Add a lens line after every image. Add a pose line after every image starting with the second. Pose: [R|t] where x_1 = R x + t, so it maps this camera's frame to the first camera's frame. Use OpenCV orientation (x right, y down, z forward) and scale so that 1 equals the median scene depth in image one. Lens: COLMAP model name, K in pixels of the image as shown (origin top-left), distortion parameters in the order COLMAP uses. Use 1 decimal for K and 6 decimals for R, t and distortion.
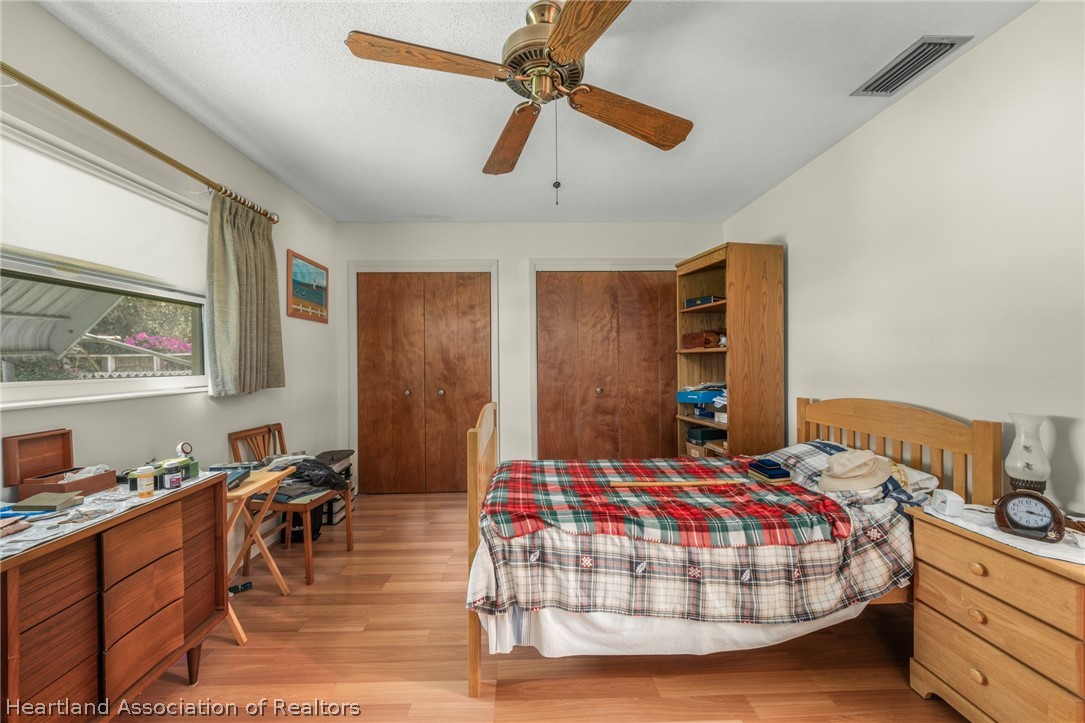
lens RADIAL K [[404.3, 0, 542.5], [0, 404.3, 361.5], [0, 0, 1]] dist [-0.001370, -0.000225]
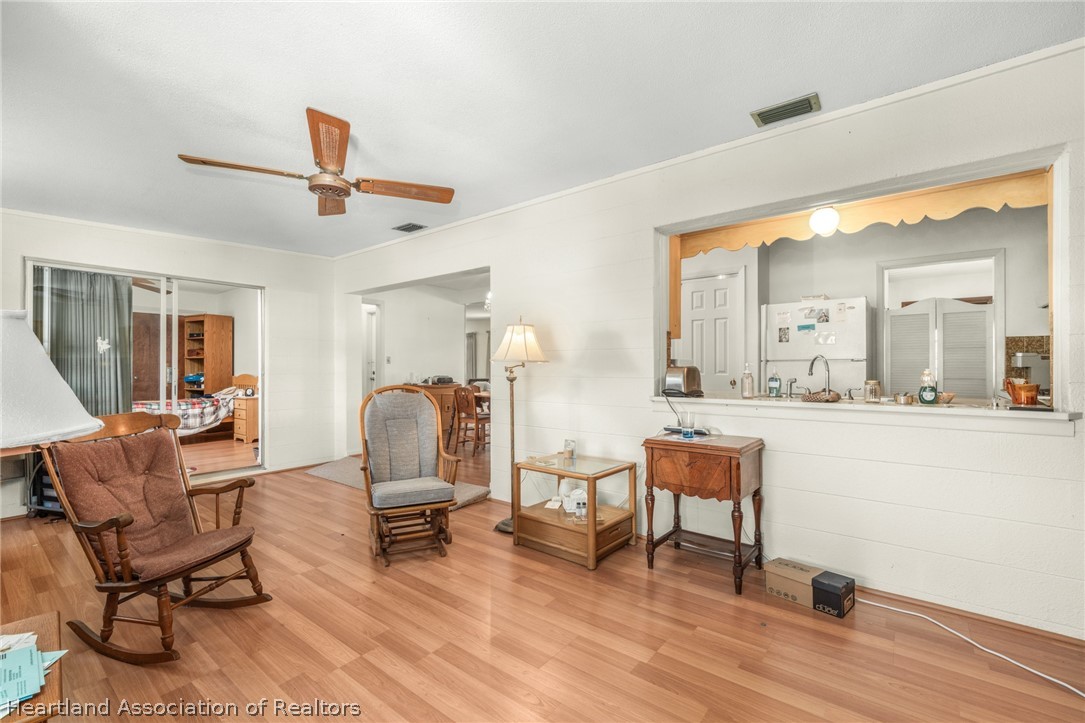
lens RADIAL K [[455.7, 0, 542.5], [0, 455.7, 361.5], [0, 0, 1]] dist [-0.001700, -0.000213]
pose [[0.635238, 0.019981, 0.772058, -0.448582], [-0.005450, 0.999756, -0.021391, 0.053921], [-0.772297, 0.009381, 0.635192, -2.851012]]
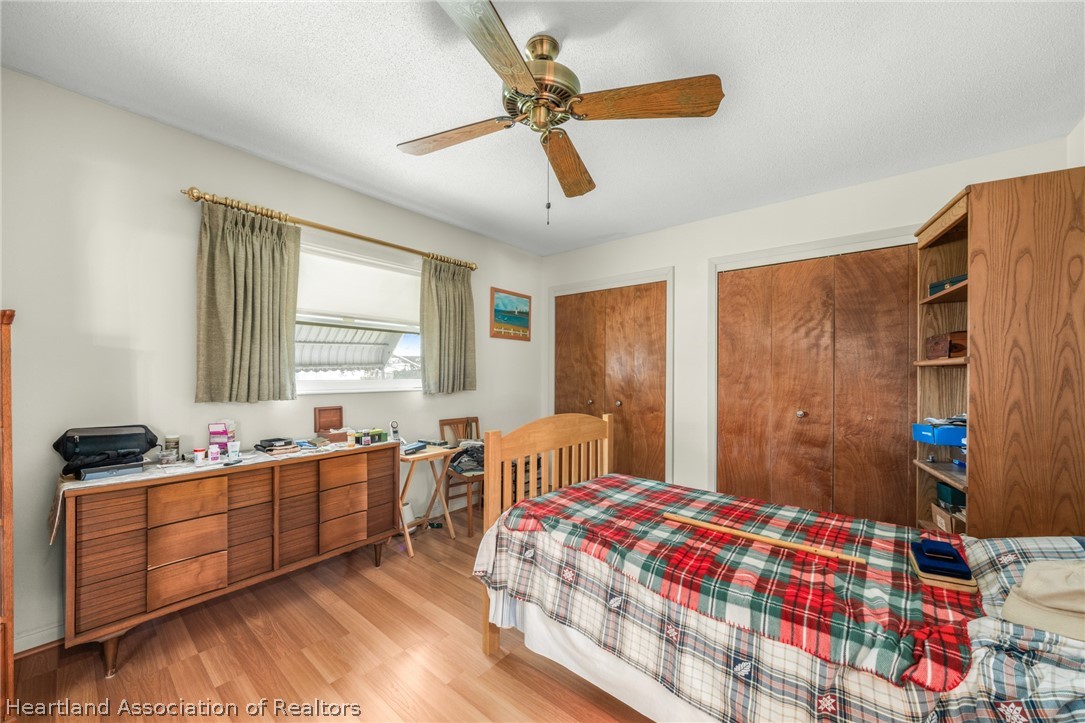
lens RADIAL K [[406.9, 0, 529.7], [0, 406.9, 373.7], [0, 0, 1]] dist [-0.000043, -0.000024]
pose [[0.742202, 0.015735, -0.669991, 0.461237], [-0.014648, 0.999866, 0.007256, -0.005557], [0.670016, 0.004429, 0.742334, 0.121325]]
